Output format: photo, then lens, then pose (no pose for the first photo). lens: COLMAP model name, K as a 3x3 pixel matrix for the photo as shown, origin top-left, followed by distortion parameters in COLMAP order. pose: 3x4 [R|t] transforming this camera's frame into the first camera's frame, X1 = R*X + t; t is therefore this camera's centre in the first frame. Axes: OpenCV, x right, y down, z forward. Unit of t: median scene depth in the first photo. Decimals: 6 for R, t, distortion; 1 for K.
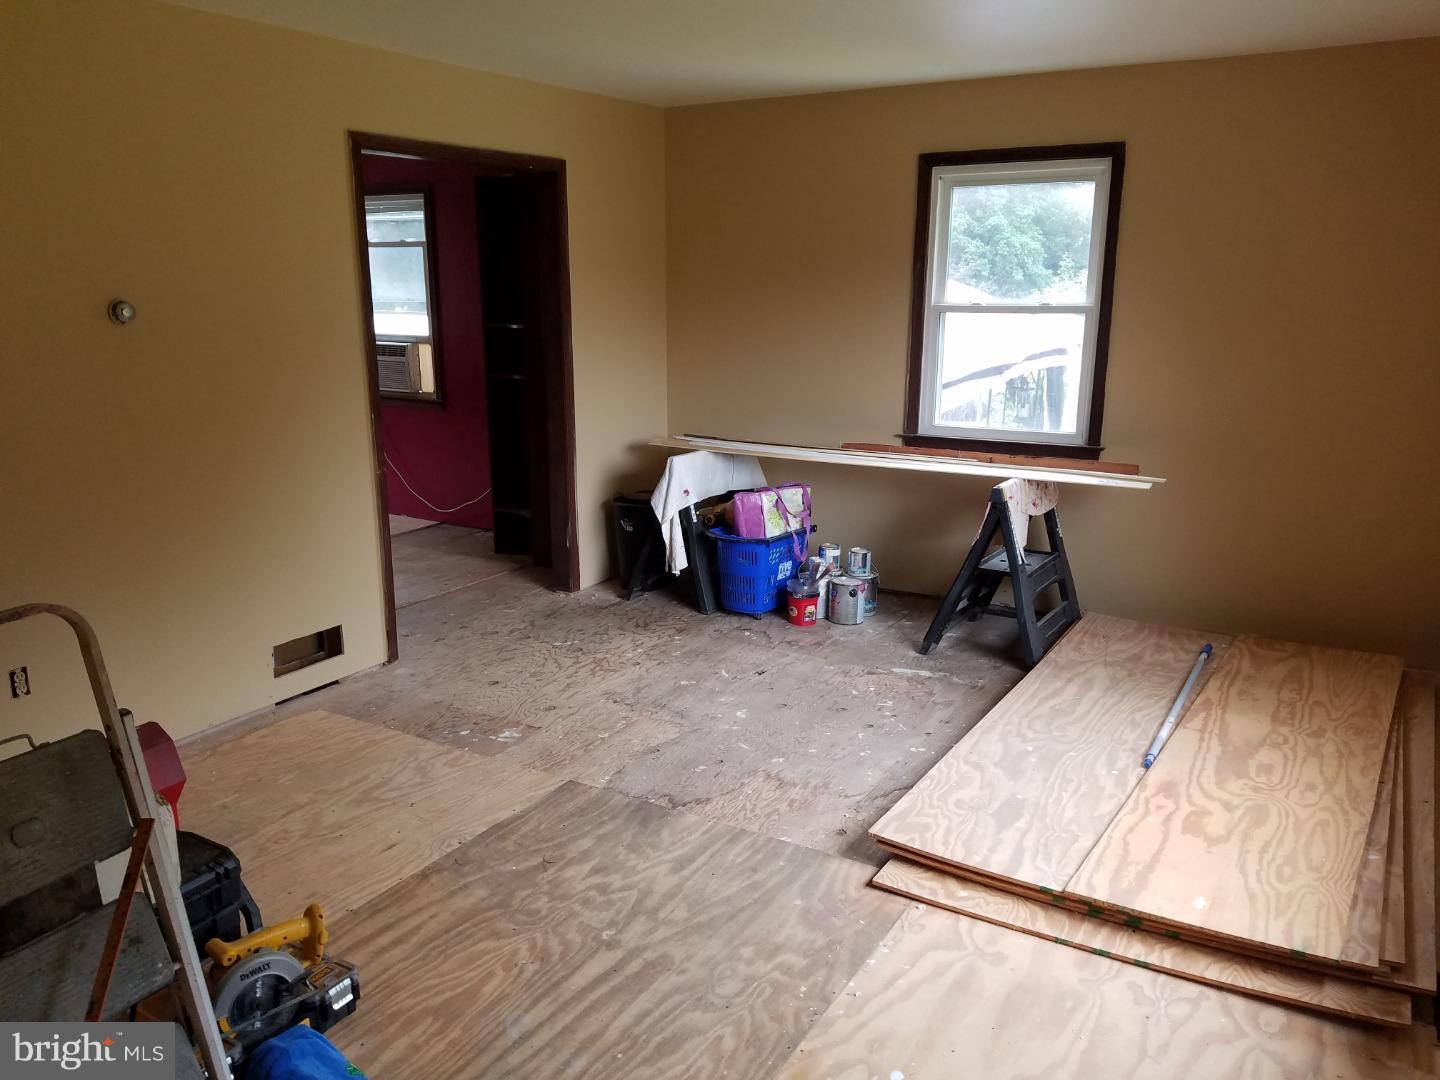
lens RADIAL K [[1106.1, 0, 720.0], [0, 1106.1, 540.0], [0, 0, 1]] dist [-0.001475, -0.000423]
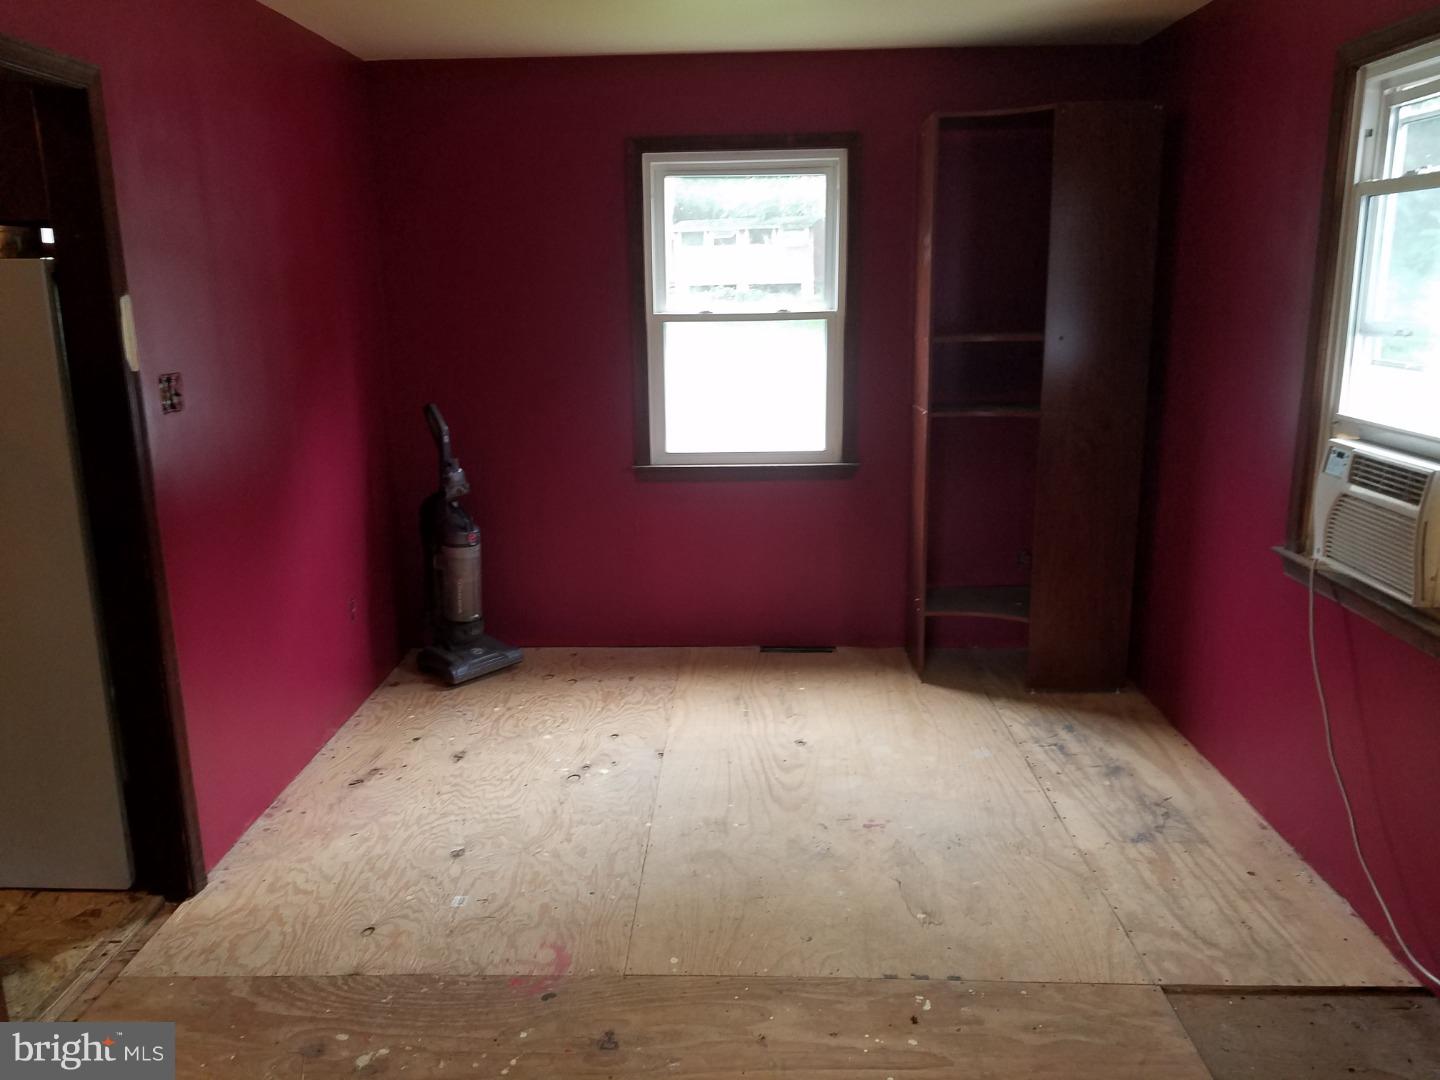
lens RADIAL K [[1125.8, 0, 720.0], [0, 1125.8, 540.0], [0, 0, 1]] dist [0.002108, 0.000483]
pose [[0.873466, -0.119681, 0.471947, -0.198864], [0.124398, 0.992003, 0.021331, -0.053238], [-0.470726, 0.040077, 0.881369, 0.222845]]
